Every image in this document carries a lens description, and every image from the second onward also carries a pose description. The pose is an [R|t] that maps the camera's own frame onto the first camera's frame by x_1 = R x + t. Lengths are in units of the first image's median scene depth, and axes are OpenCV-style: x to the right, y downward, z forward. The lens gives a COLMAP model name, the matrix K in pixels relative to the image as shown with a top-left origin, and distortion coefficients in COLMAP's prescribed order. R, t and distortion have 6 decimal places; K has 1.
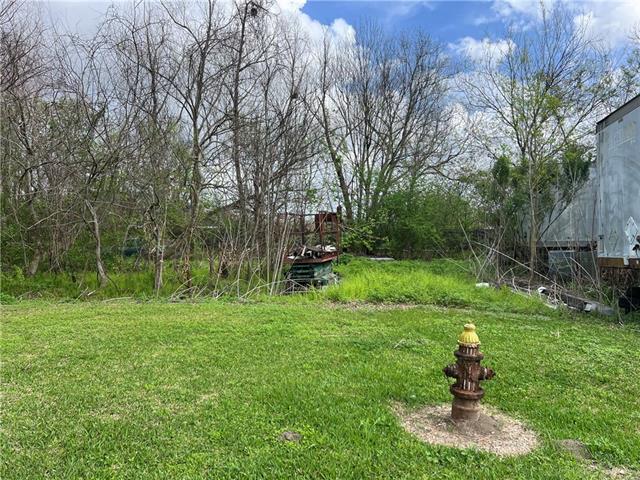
lens RADIAL K [[488.5, 0, 322.9], [0, 488.5, 238.9], [0, 0, 1]] dist [0.072134, -0.061244]
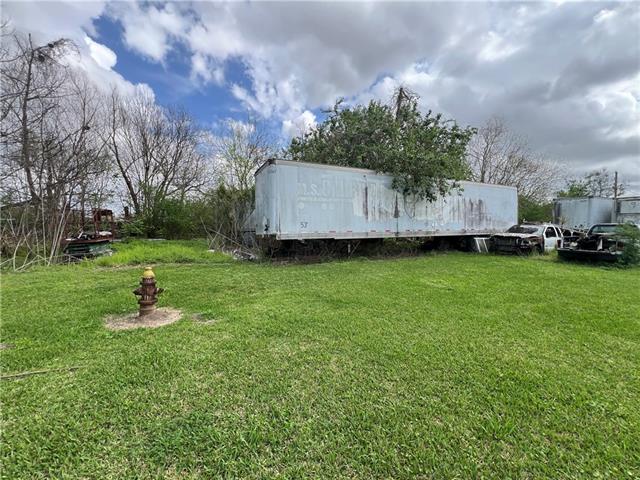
lens RADIAL K [[263.1, 0, 320.0], [0, 263.1, 240.0], [0, 0, 1]] dist [-0.001470, -0.000042]
pose [[0.805886, -0.032602, 0.591173, 0.079317], [0.006113, 0.998888, 0.046753, 0.007410], [-0.592040, -0.034063, 0.805189, -0.080476]]
